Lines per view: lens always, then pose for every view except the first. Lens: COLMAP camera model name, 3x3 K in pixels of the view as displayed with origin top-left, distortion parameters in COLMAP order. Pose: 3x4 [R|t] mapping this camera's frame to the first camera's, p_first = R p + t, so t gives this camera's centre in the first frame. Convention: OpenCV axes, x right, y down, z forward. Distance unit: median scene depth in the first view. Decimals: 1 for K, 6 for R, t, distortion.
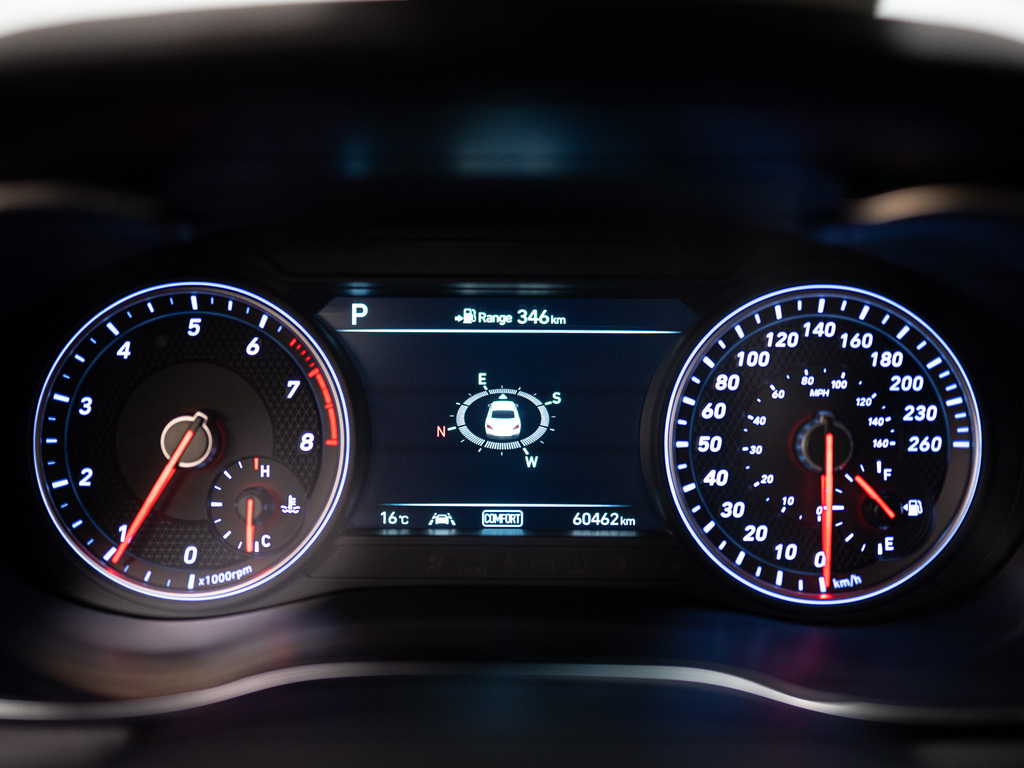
lens RADIAL K [[1054.4, 0, 512.0], [0, 1054.4, 384.0], [0, 0, 1]] dist [-0.027139, 0.010751]
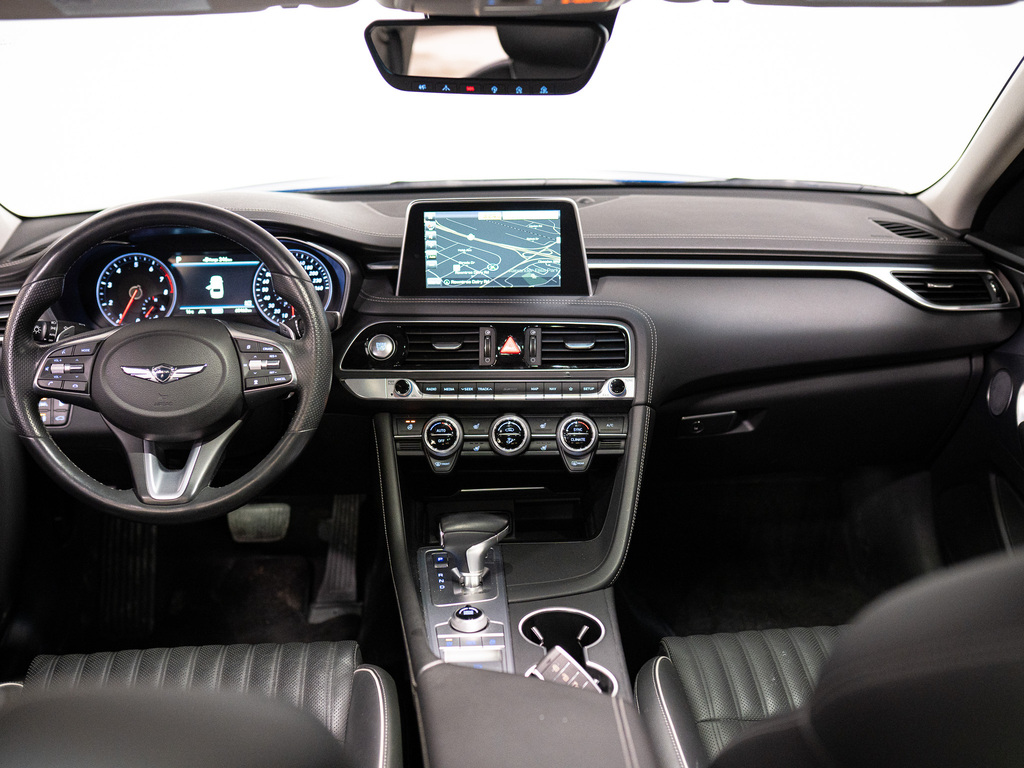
lens RADIAL K [[1054.4, 0, 512.0], [0, 1054.4, 384.0], [0, 0, 1]] dist [-0.027139, 0.010751]
pose [[0.998420, -0.032634, 0.045746, 0.943232], [0.029726, 0.997578, 0.062886, 0.193346], [-0.047687, -0.061427, 0.996972, -3.130962]]
